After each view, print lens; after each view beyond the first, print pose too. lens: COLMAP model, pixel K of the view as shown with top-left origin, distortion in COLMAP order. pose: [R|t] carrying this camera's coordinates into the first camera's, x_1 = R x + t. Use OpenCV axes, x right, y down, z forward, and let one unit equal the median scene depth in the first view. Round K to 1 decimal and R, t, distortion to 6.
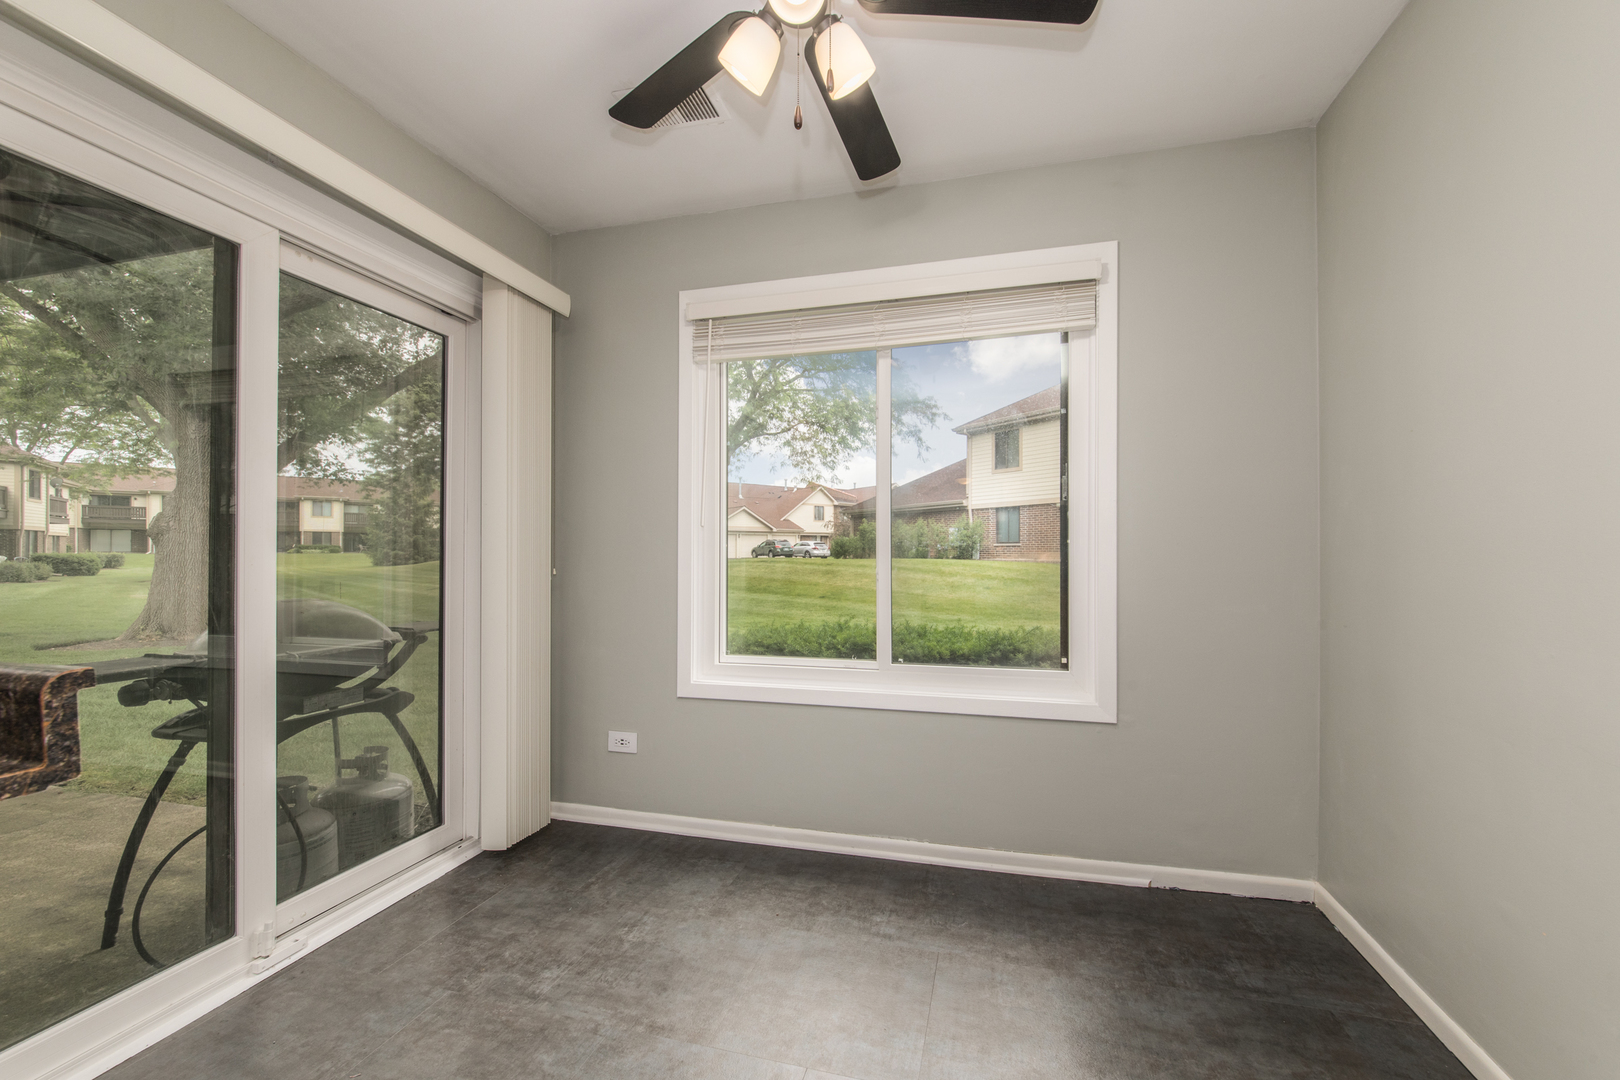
lens RADIAL K [[596.6, 0, 845.1], [0, 596.6, 558.6], [0, 0, 1]] dist [-0.012633, -0.000241]
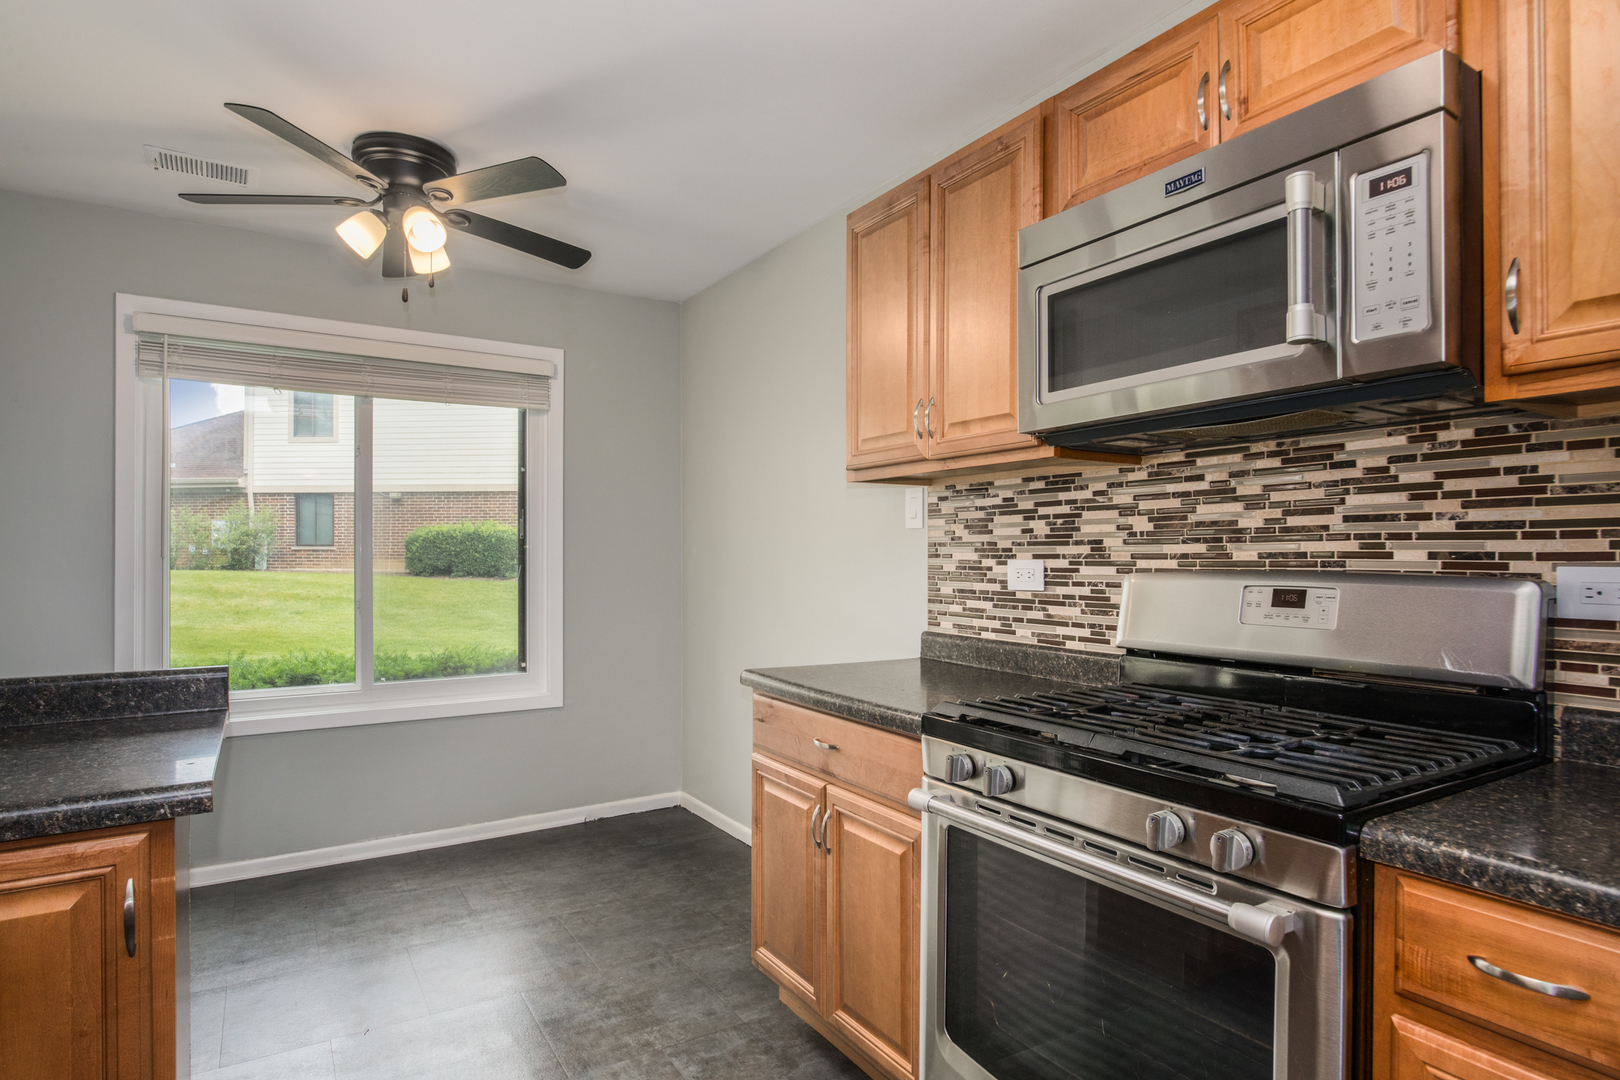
lens RADIAL K [[896.8, 0, 807.1], [0, 896.8, 552.2], [0, 0, 1]] dist [0.004672, 0.000571]
pose [[0.680571, 0.005926, 0.732658, -0.630772], [0.001479, 0.999954, -0.009462, -0.051898], [-0.732681, 0.007523, 0.680531, -0.760709]]
